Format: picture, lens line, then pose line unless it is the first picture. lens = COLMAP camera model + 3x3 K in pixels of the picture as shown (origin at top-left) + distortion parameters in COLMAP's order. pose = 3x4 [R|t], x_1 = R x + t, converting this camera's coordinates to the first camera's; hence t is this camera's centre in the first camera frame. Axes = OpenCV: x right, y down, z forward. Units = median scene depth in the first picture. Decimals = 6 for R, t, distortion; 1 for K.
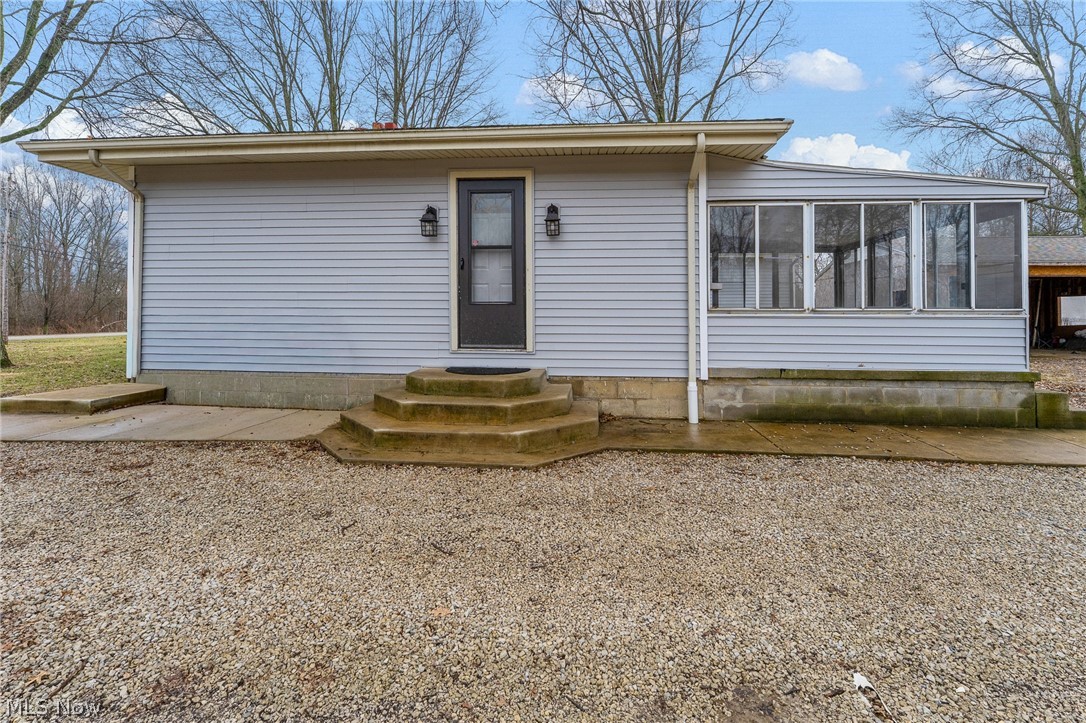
lens RADIAL K [[451.2, 0, 538.9], [0, 451.2, 354.2], [0, 0, 1]] dist [-0.004632, 0.000211]
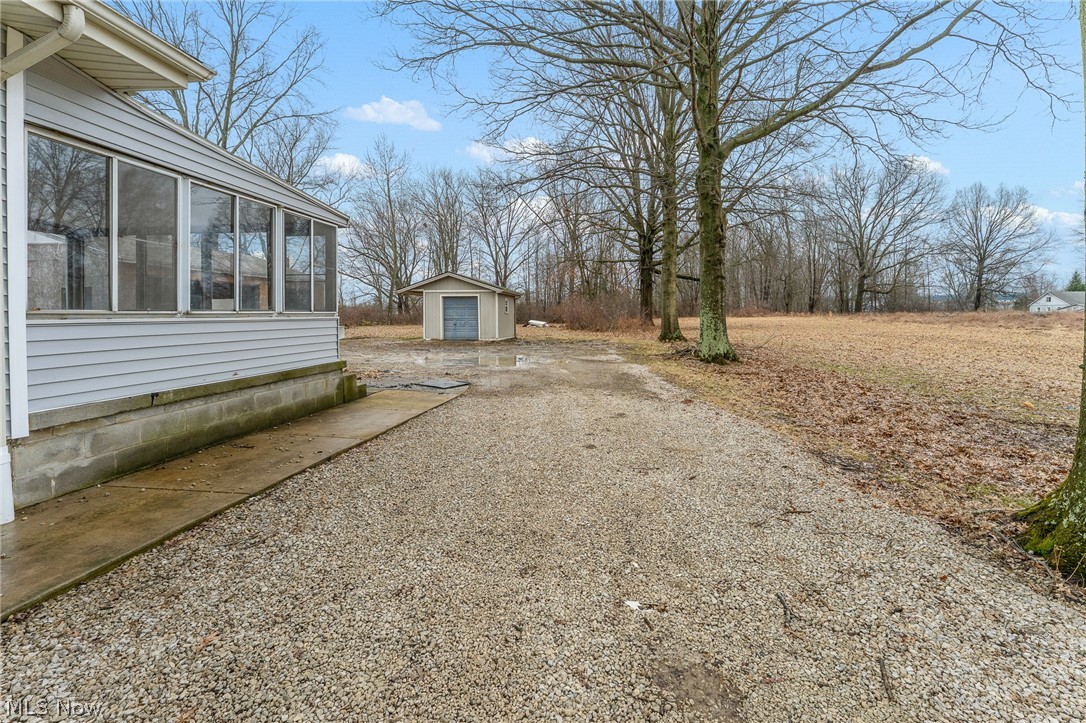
lens RADIAL K [[451.2, 0, 569.3], [0, 451.2, 330.0], [0, 0, 1]] dist [-0.004632, 0.000211]
pose [[0.043976, -0.038887, 0.998275, -0.150073], [0.092523, 0.995106, 0.034687, -0.031932], [-0.994739, 0.090838, 0.047359, 0.285677]]
